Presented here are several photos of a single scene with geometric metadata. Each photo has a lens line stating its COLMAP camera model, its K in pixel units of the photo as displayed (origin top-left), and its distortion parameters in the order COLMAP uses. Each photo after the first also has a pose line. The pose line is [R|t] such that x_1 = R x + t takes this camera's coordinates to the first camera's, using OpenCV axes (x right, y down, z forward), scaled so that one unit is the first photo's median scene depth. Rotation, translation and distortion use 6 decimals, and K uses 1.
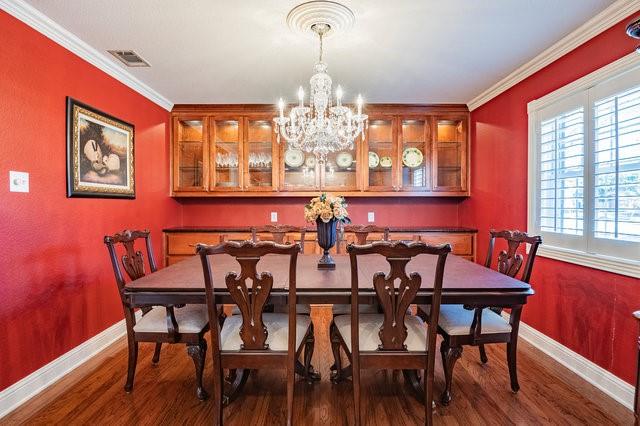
lens RADIAL K [[309.0, 0, 320.0], [0, 309.0, 213.0], [0, 0, 1]] dist [0.001472, -0.021316]
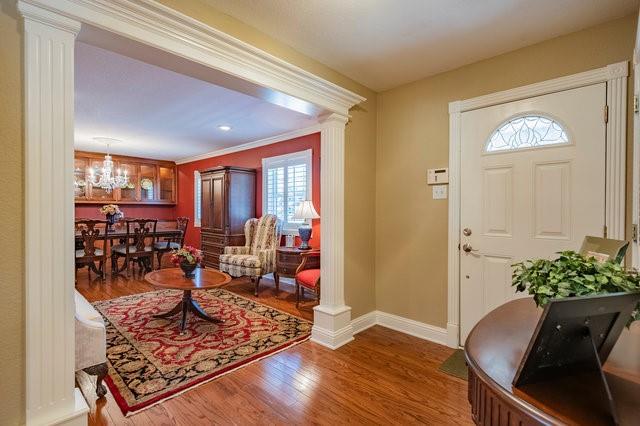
lens RADIAL K [[302.0, 0, 318.5], [0, 302.0, 214.1], [0, 0, 1]] dist [0.021978, -0.018324]
pose [[0.693984, -0.006141, 0.719965, -0.339583], [0.010095, 0.999948, -0.001202, 0.024615], [-0.719920, 0.008102, 0.694010, -1.149368]]
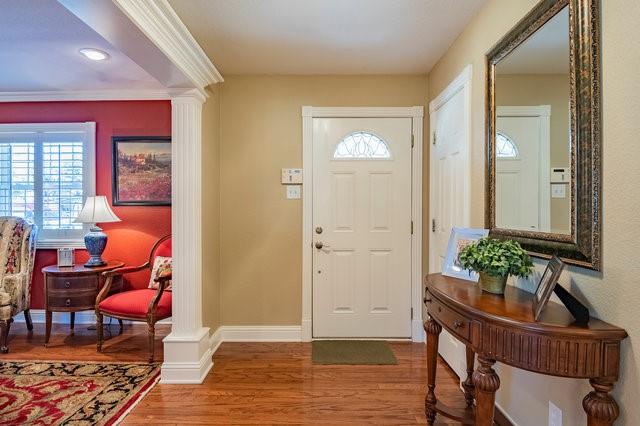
lens RADIAL K [[348.0, 0, 320.0], [0, 348.0, 213.0], [0, 0, 1]] dist [0.000638, -0.019016]
pose [[0.000634, -0.008959, 0.999960, -0.452396], [0.017338, 0.999810, 0.008947, 0.018199], [-0.999849, 0.017332, 0.000789, -0.926912]]
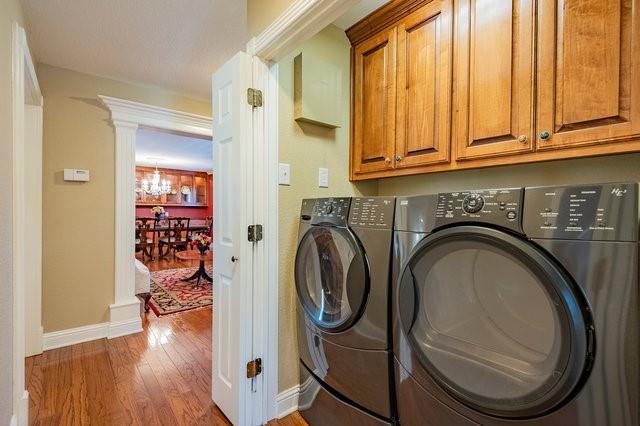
lens RADIAL K [[302.0, 0, 318.5], [0, 302.0, 214.1], [0, 0, 1]] dist [0.021978, -0.018324]
pose [[0.779230, 0.000702, 0.626738, -0.406713], [0.004295, 0.999970, -0.006460, 0.034247], [-0.626724, 0.007725, 0.779203, -1.616300]]
